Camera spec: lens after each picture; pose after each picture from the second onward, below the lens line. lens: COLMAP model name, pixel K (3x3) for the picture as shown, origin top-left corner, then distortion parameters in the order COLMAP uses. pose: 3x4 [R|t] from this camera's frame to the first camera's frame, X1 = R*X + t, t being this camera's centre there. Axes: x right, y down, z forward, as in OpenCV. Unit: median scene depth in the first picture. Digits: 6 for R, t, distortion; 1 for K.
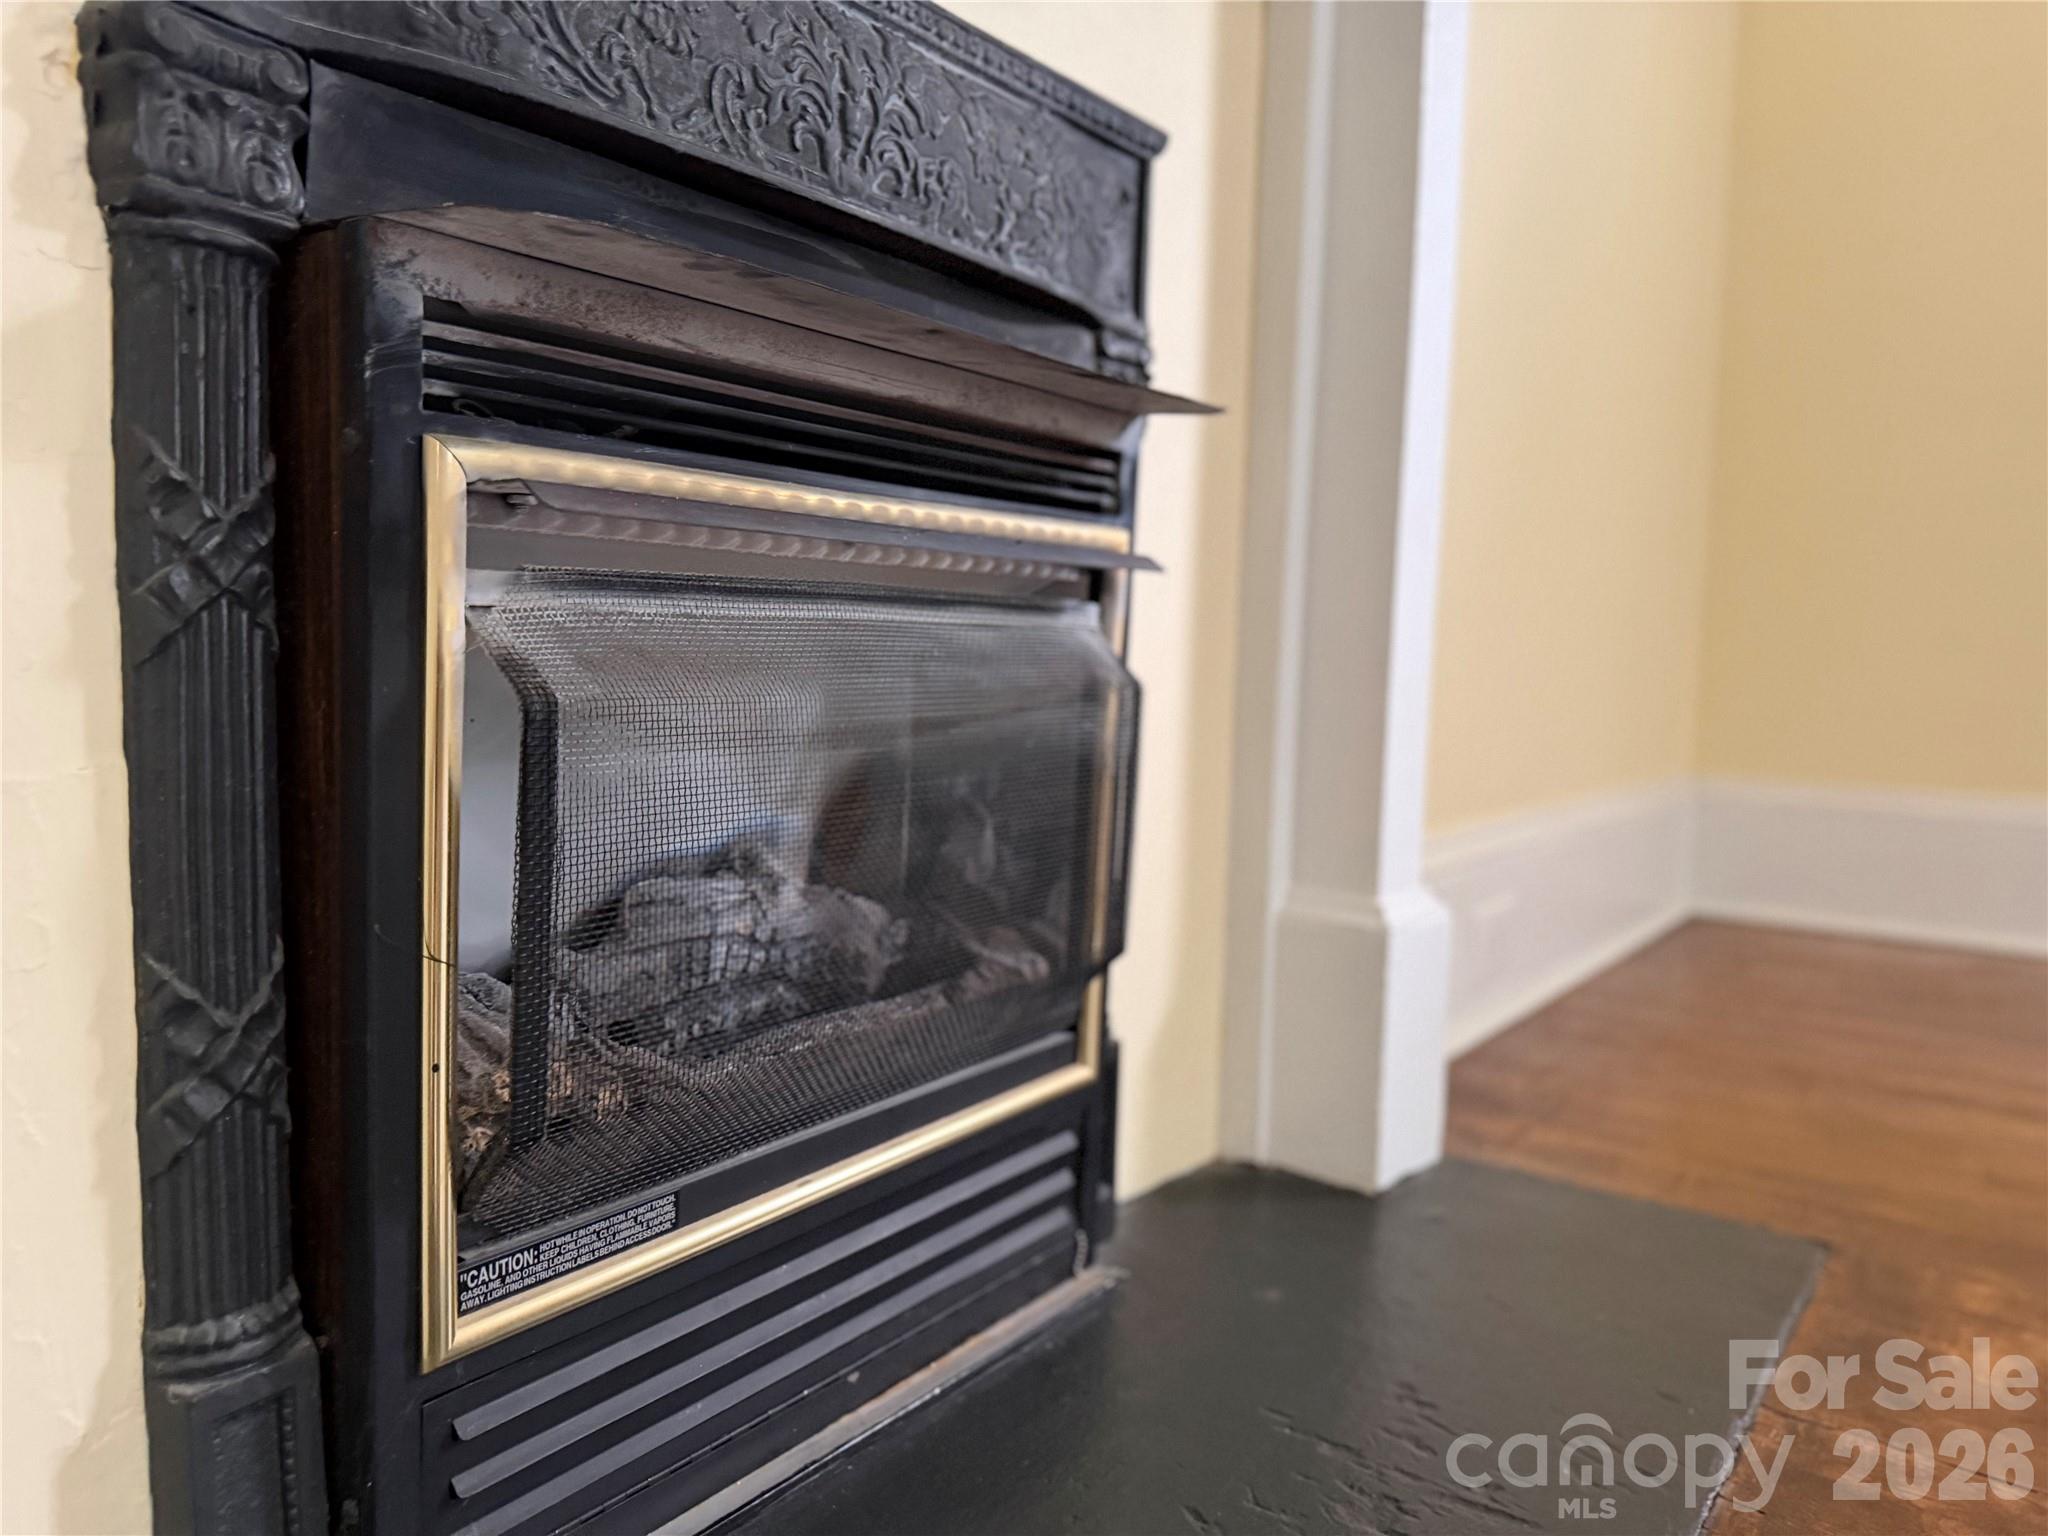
lens RADIAL K [[1448.0, 0, 1021.8], [0, 1448.0, 766.0], [0, 0, 1]] dist [-0.003125, -0.003152]
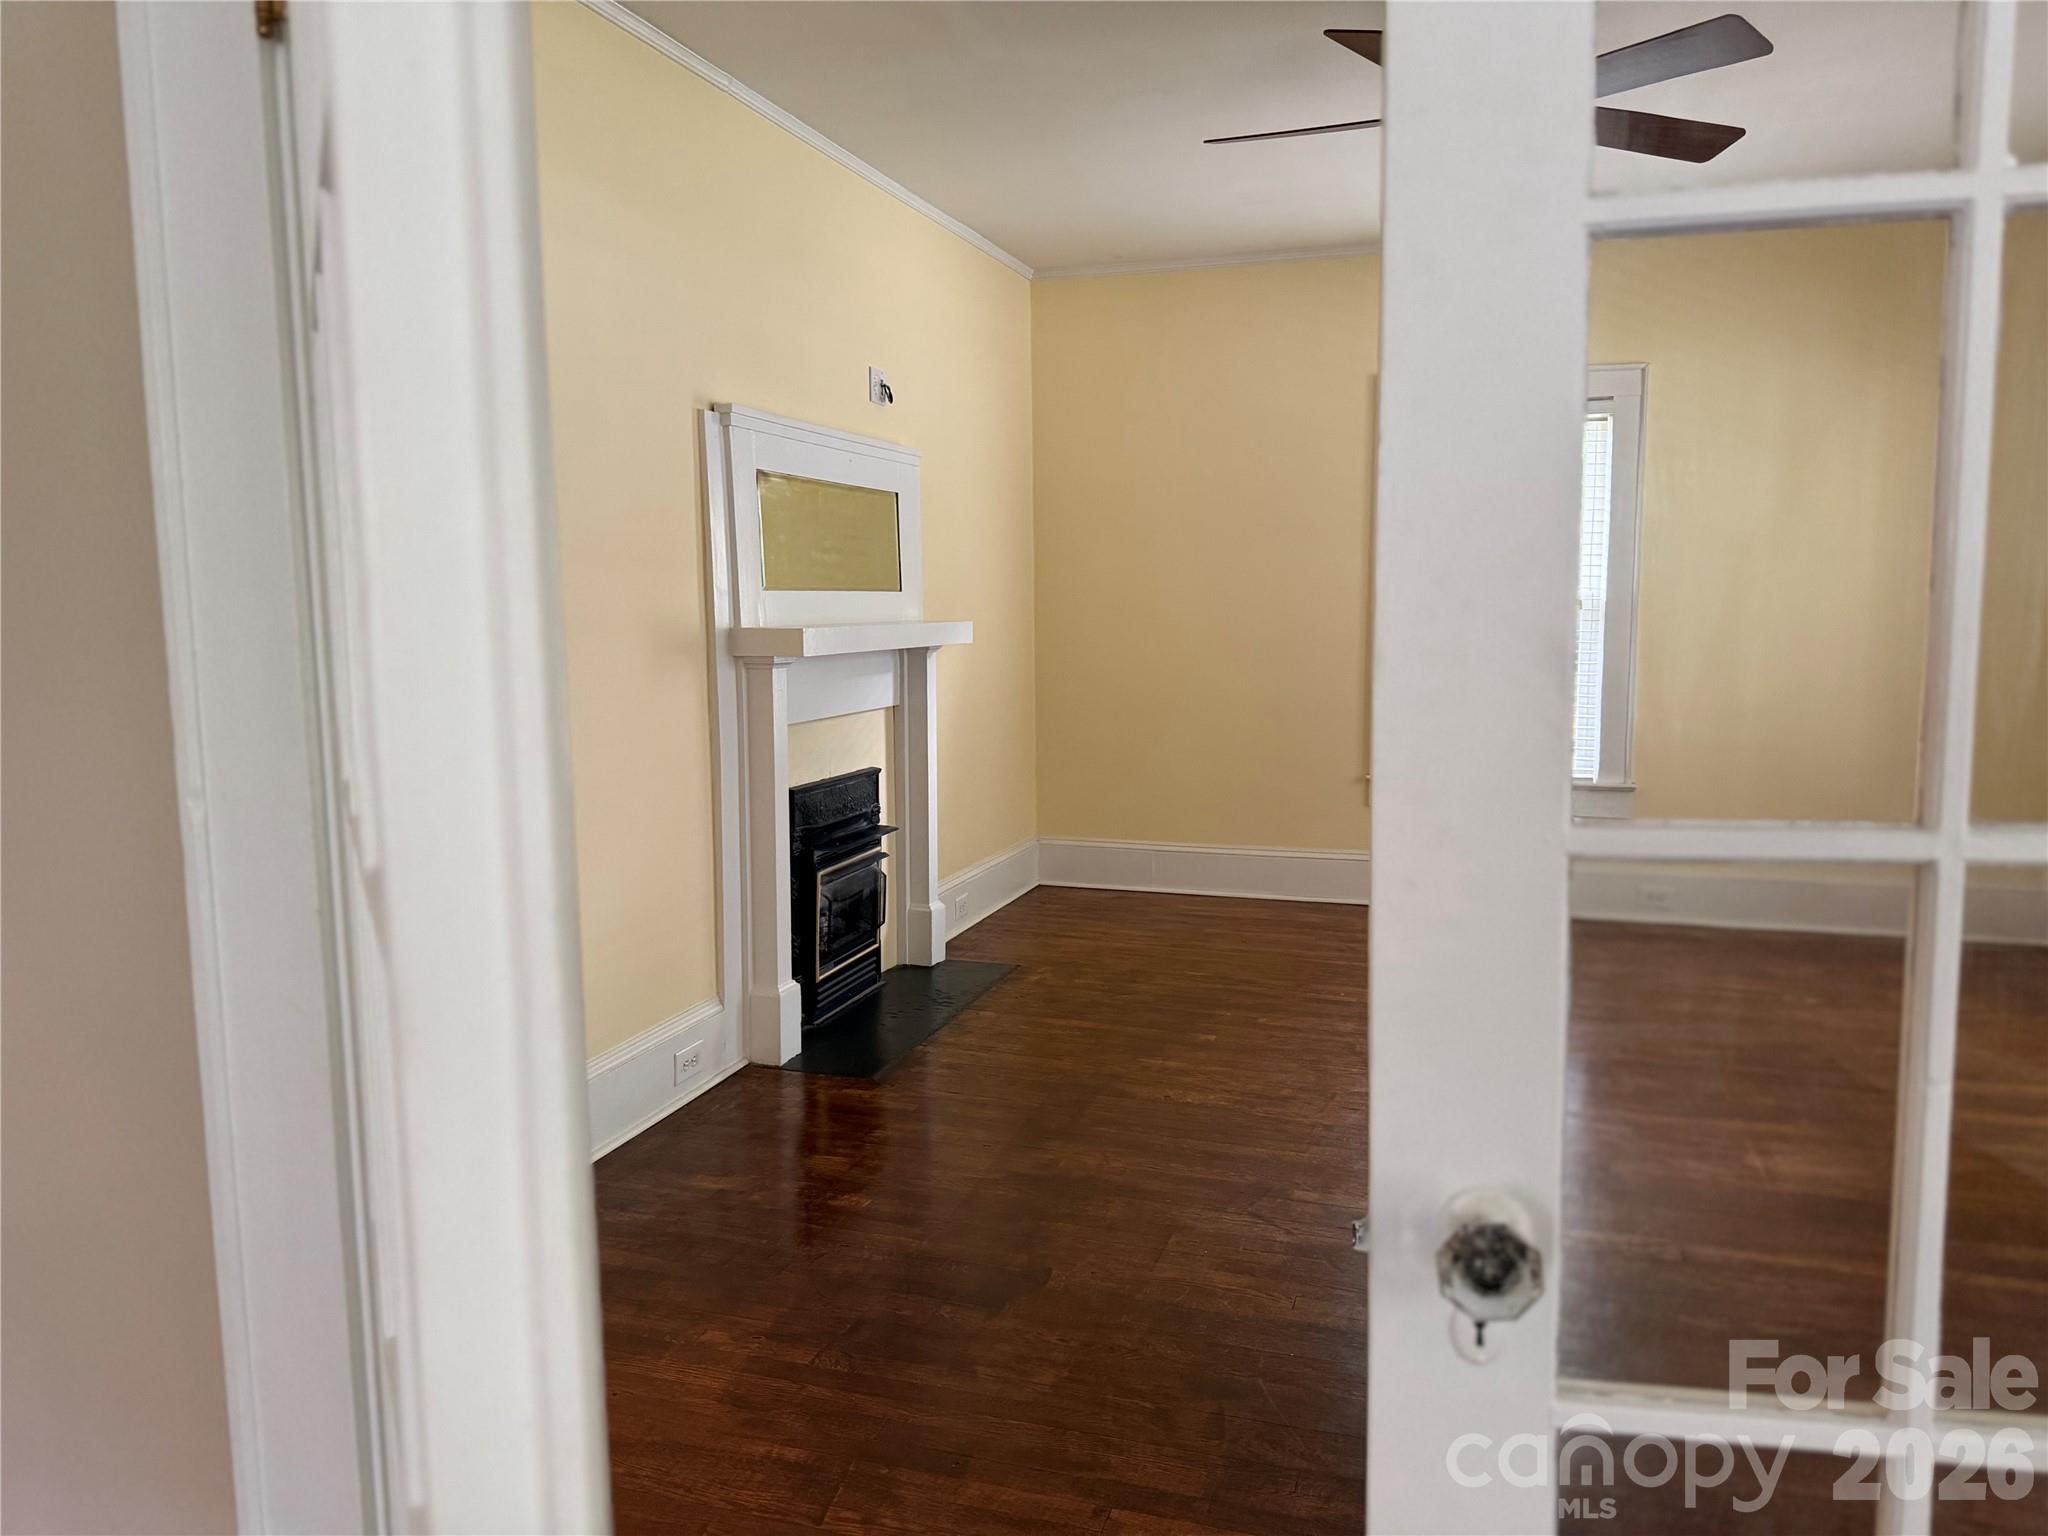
lens RADIAL K [[1448.0, 0, 1024.9], [0, 1448.0, 764.7], [0, 0, 1]] dist [-0.003125, -0.003152]
pose [[0.949423, -0.074659, 0.304996, -0.942511], [0.067708, 0.997149, 0.033318, -0.550763], [-0.306614, -0.010982, 0.951771, -3.927005]]
